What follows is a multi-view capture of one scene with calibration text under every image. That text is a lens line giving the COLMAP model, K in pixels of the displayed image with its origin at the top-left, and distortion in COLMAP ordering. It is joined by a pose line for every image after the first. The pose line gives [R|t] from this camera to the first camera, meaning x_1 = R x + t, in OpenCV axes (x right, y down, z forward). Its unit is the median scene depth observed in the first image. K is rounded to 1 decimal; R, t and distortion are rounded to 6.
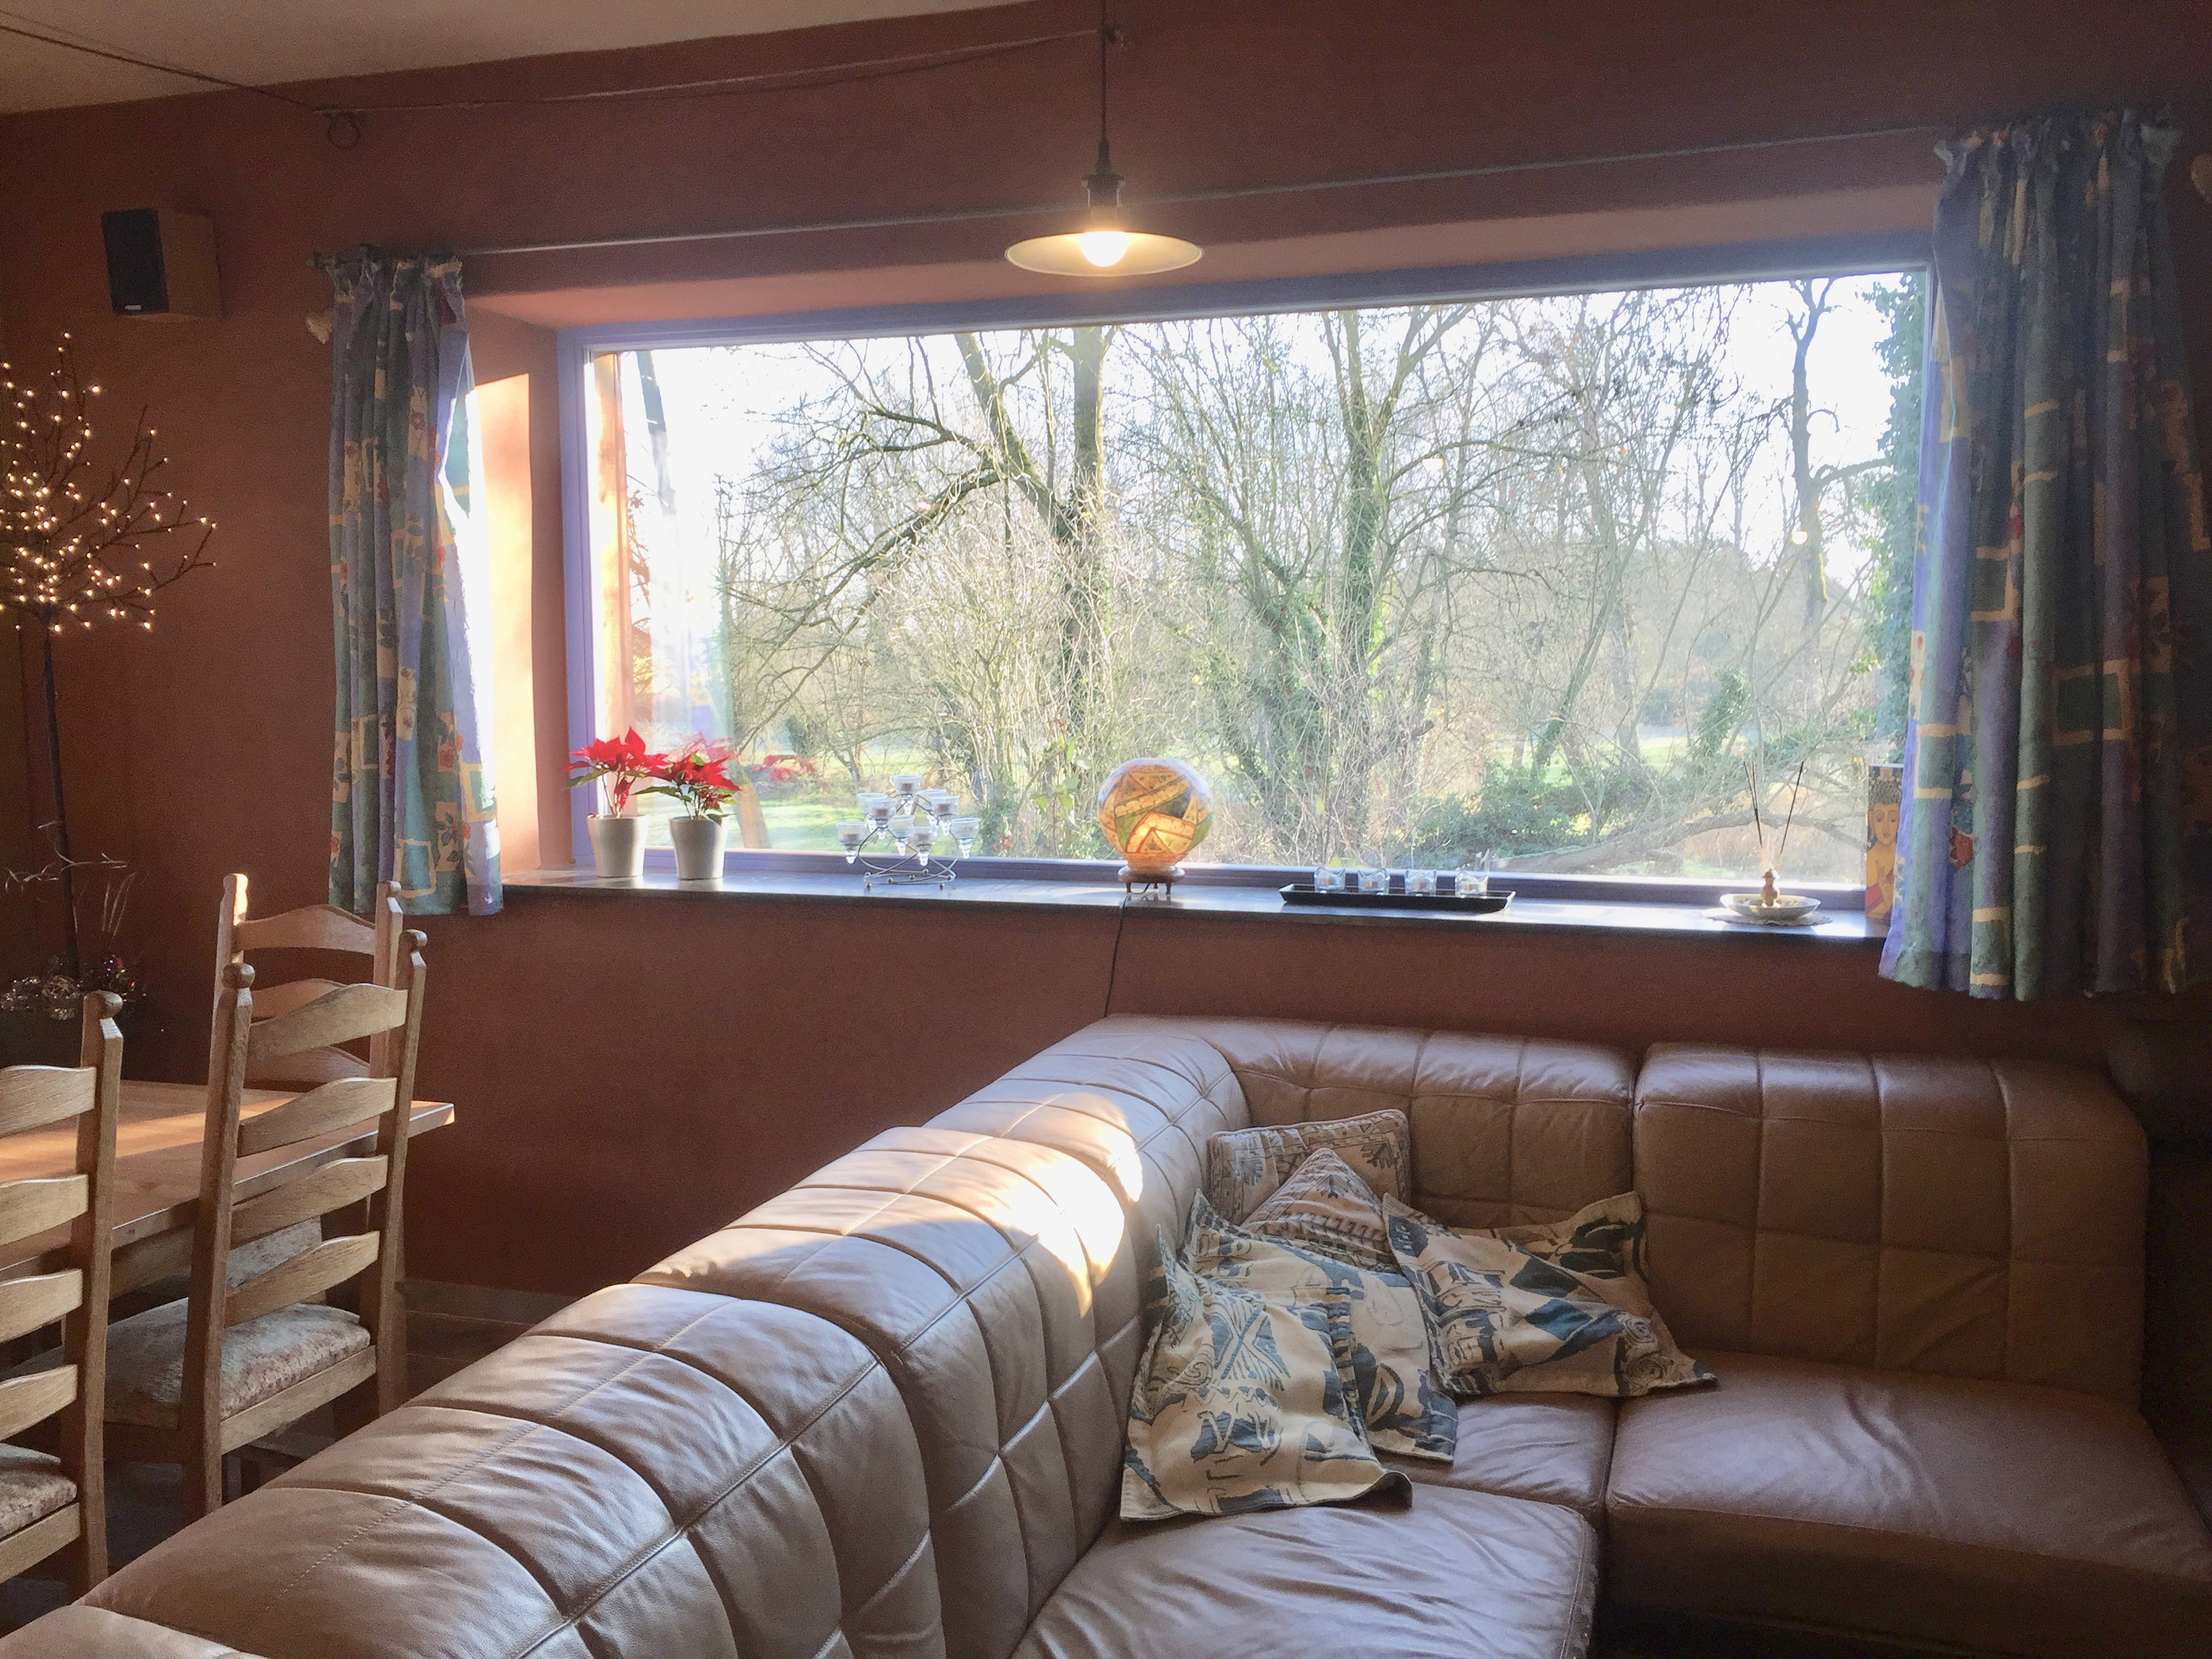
lens RADIAL K [[1874.4, 0, 1106.0], [0, 1874.4, 829.5], [0, 0, 1]] dist [0.108873, -0.175972]
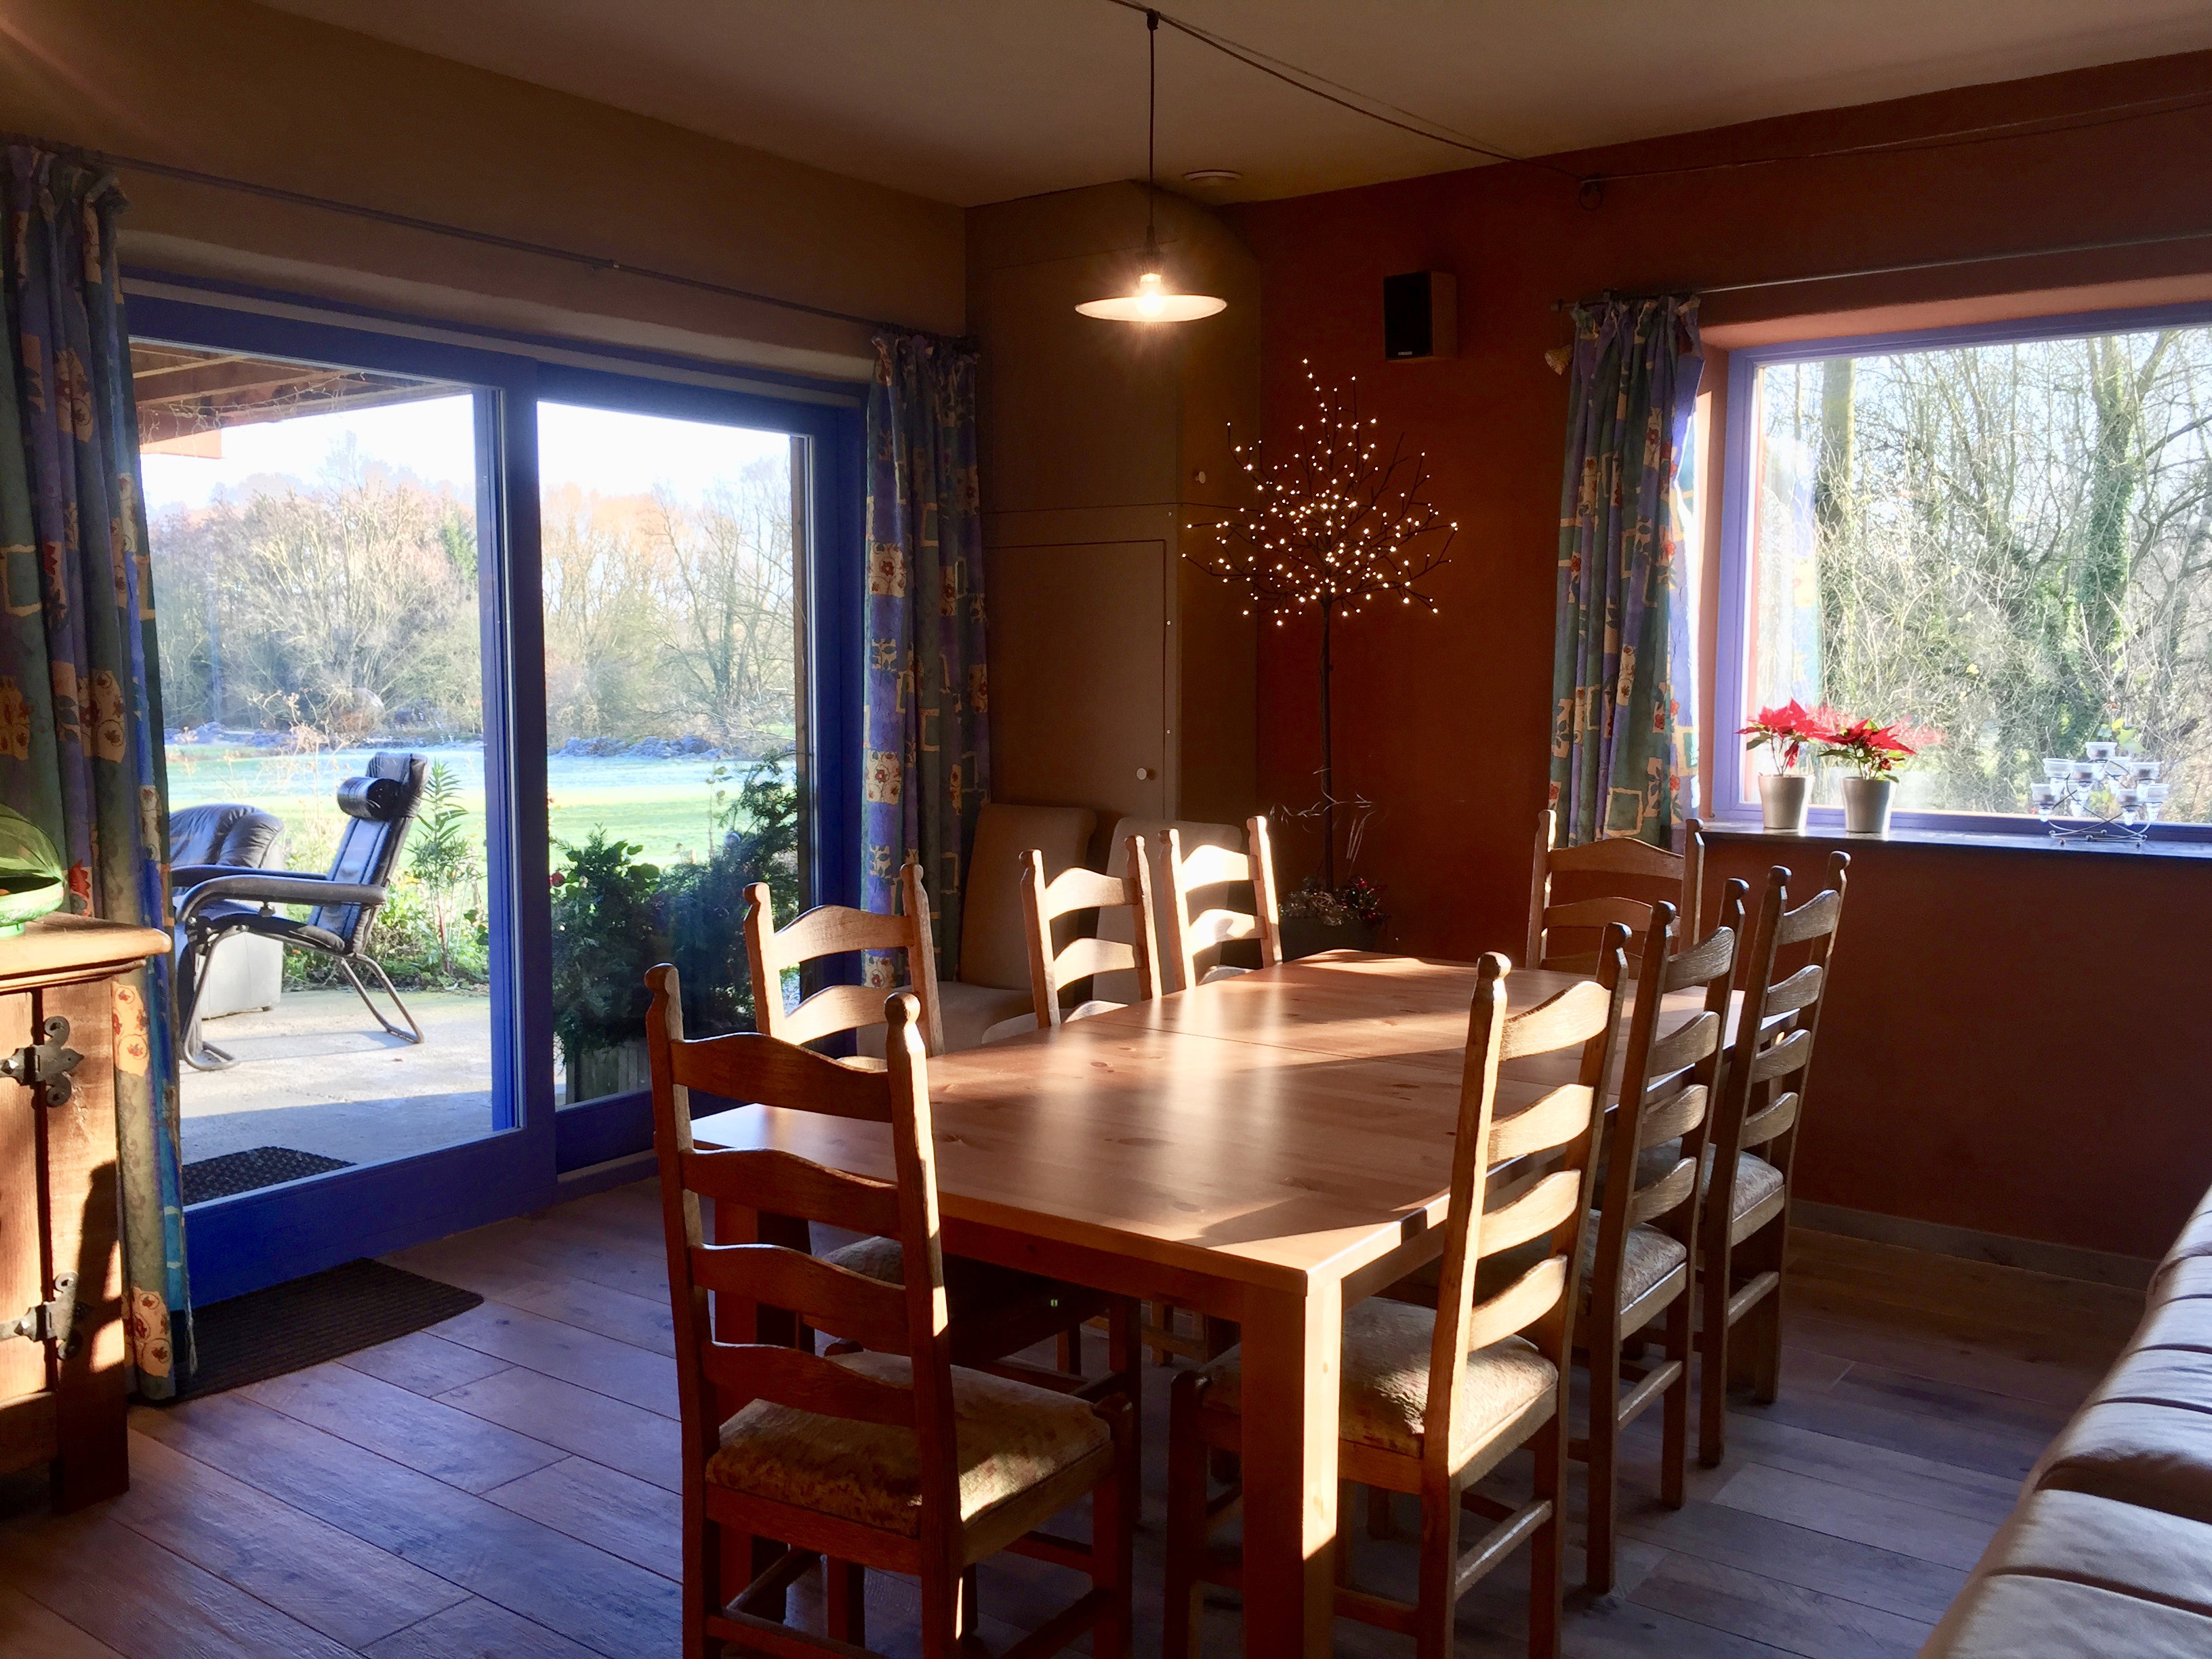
lens RADIAL K [[1874.4, 0, 1106.0], [0, 1874.4, 829.5], [0, 0, 1]] dist [0.108873, -0.175972]
pose [[0.949628, 0.034464, -0.311480, -0.309046], [-0.033196, 0.999405, 0.009375, 0.030423], [0.311618, 0.001437, 0.950206, -0.229881]]
